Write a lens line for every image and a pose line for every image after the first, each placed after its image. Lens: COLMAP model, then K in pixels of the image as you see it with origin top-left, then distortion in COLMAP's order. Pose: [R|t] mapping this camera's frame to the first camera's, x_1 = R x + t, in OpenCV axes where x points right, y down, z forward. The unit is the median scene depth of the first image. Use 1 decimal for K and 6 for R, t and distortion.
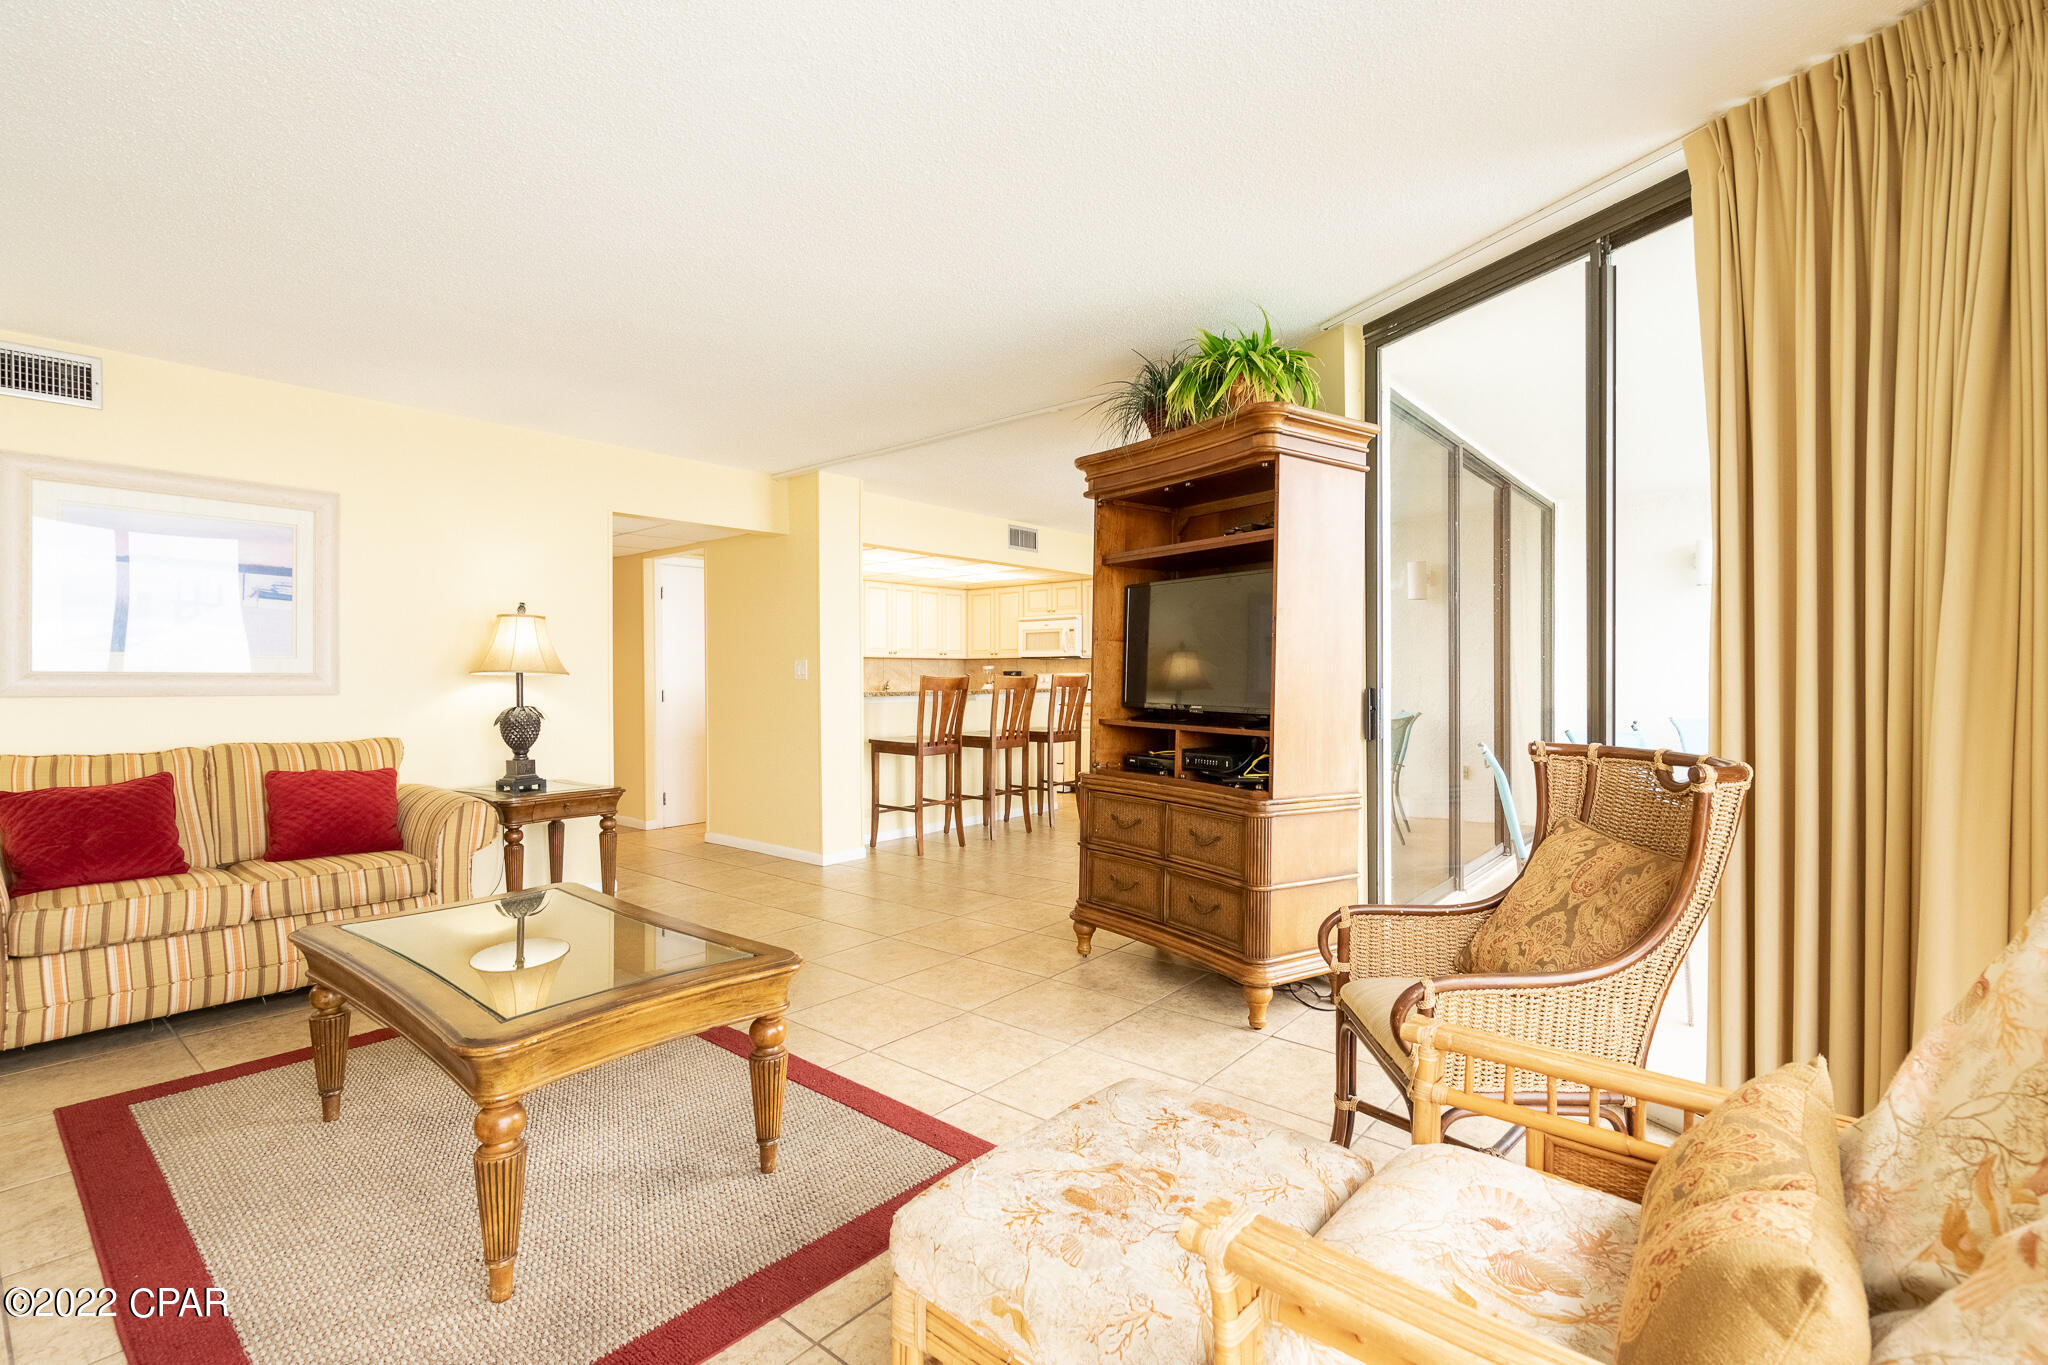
lens RADIAL K [[949.8, 0, 1039.6], [0, 949.8, 683.9], [0, 0, 1]] dist [-0.000587, 0.000156]
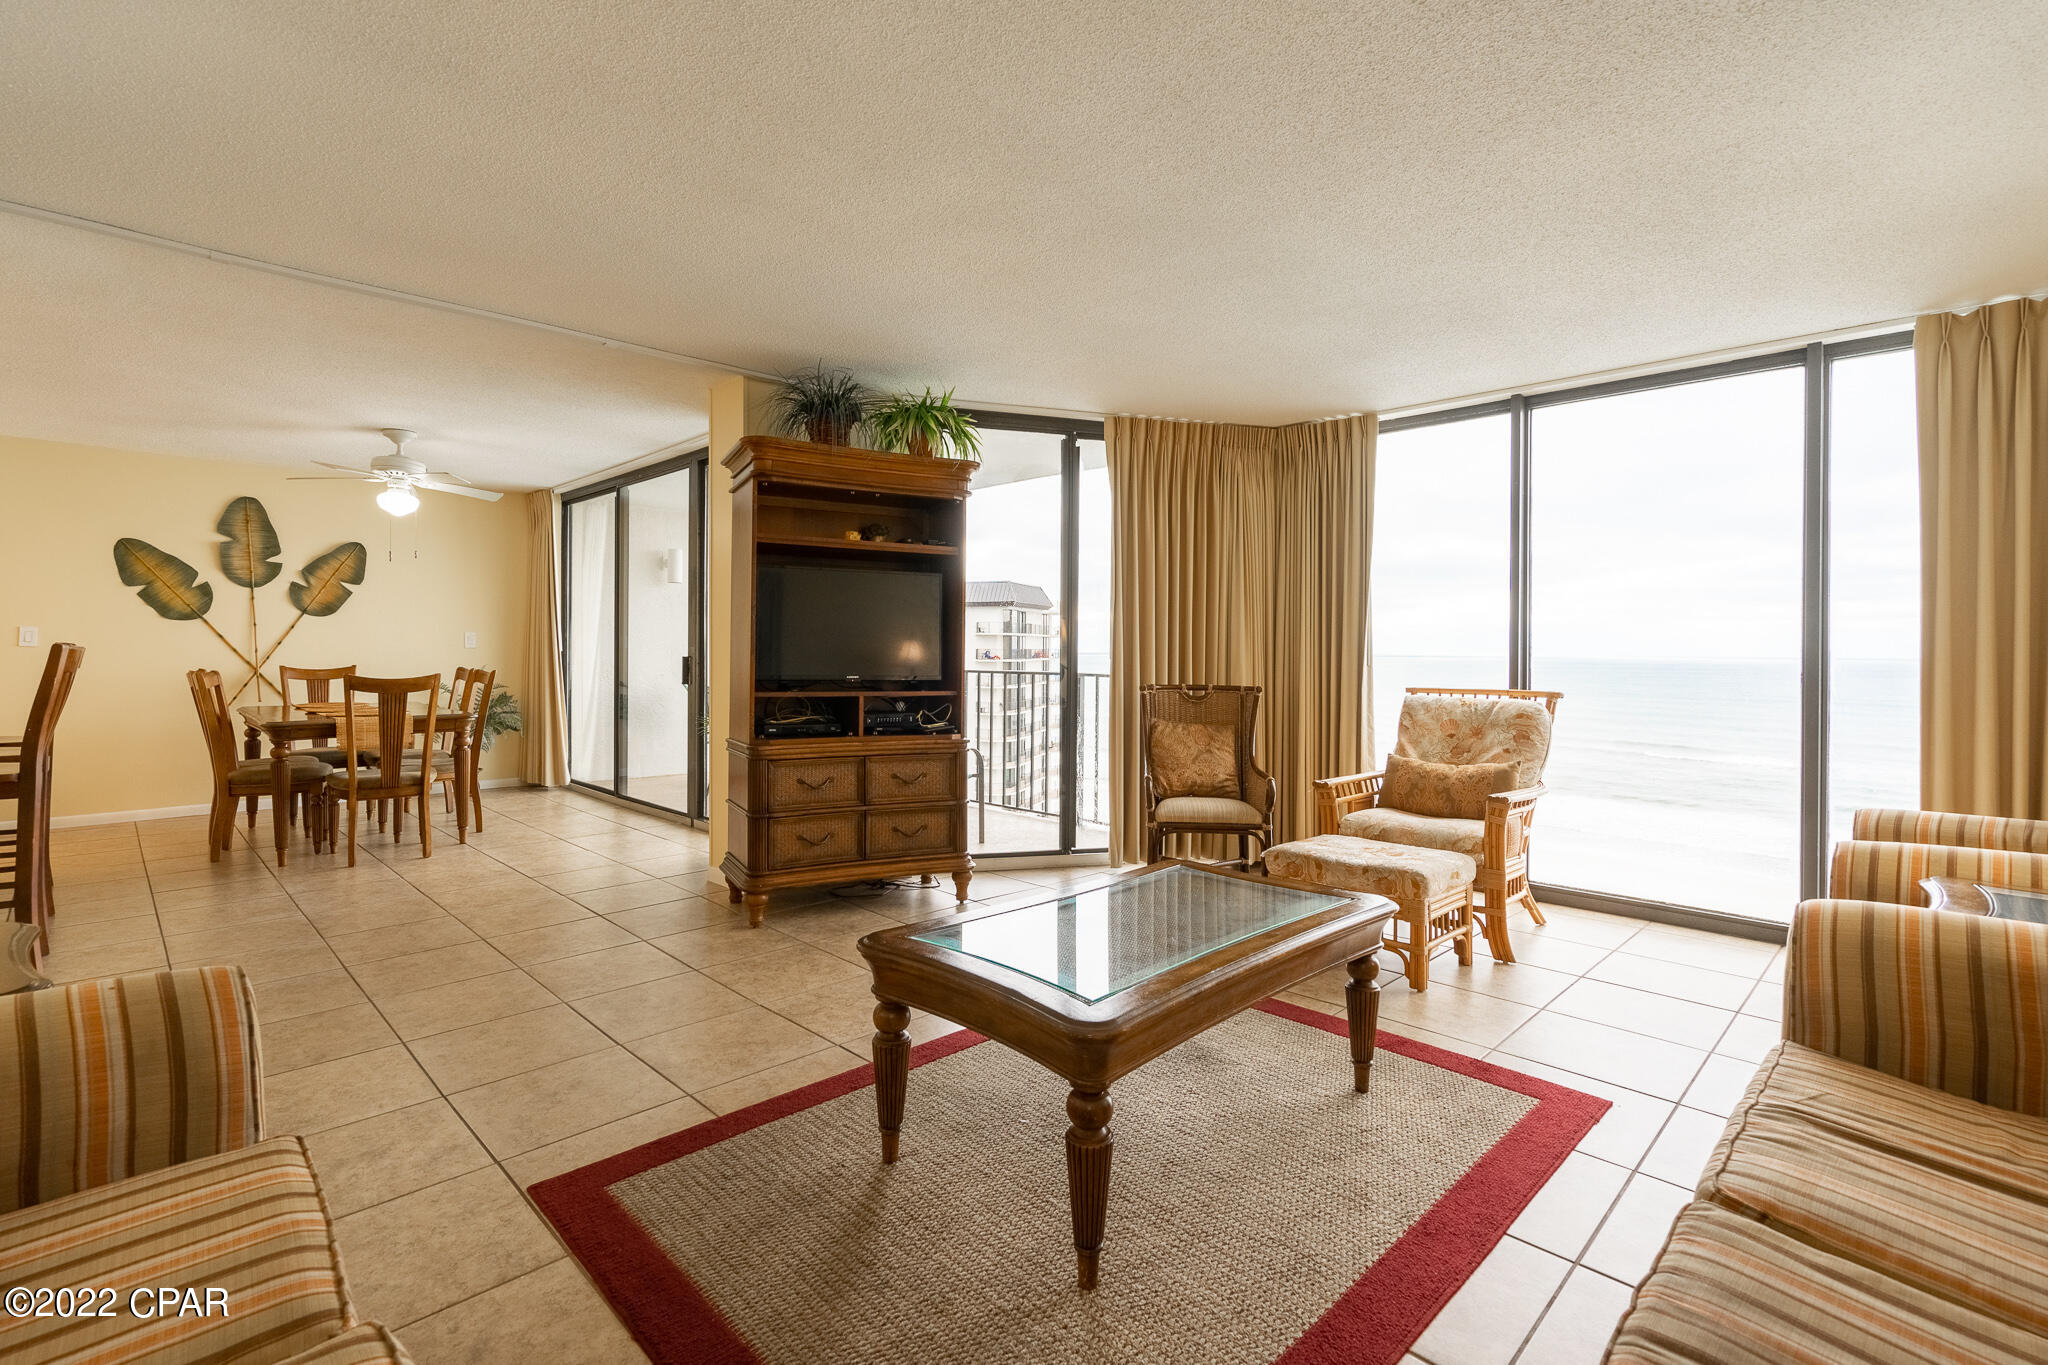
lens RADIAL K [[953.3, 0, 988.3], [0, 953.3, 650.6], [0, 0, 1]] dist [0.001129, 0.000185]
pose [[0.106328, 0.004015, 0.994323, -0.931715], [0.001432, 0.999990, -0.004191, -0.003417], [-0.994330, 0.001870, 0.106322, 0.642068]]
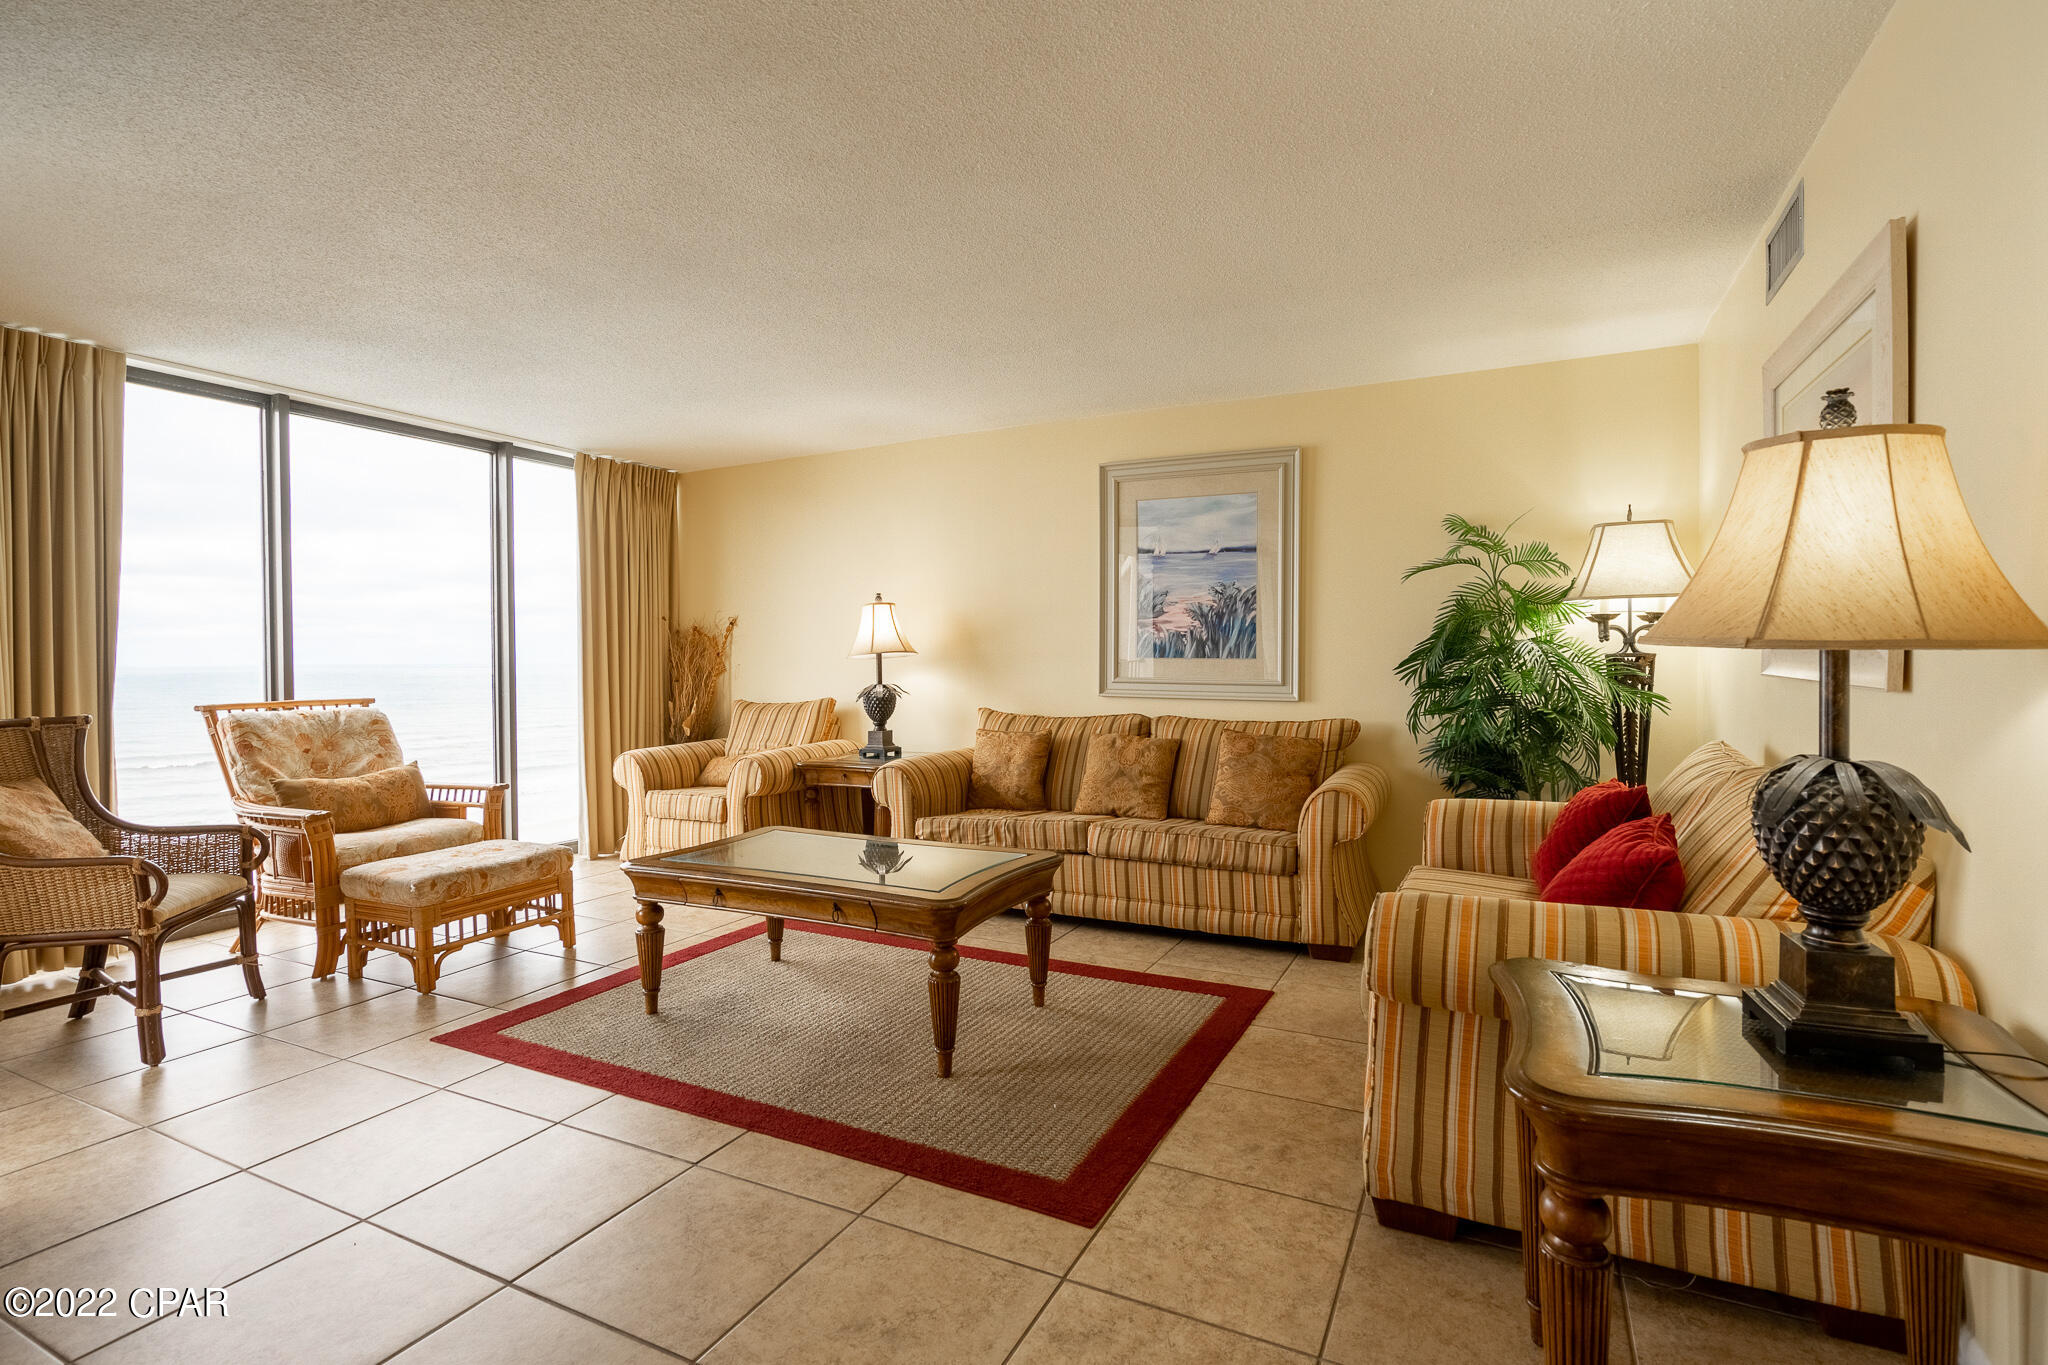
lens RADIAL K [[976.0, 0, 1008.7], [0, 976.0, 674.0], [0, 0, 1]] dist [-0.001743, 0.000011]
pose [[-0.973938, 0.014946, -0.226319, -0.293542], [0.009366, 0.999626, 0.025709, -0.012378], [0.226619, 0.022919, -0.973714, 1.416562]]
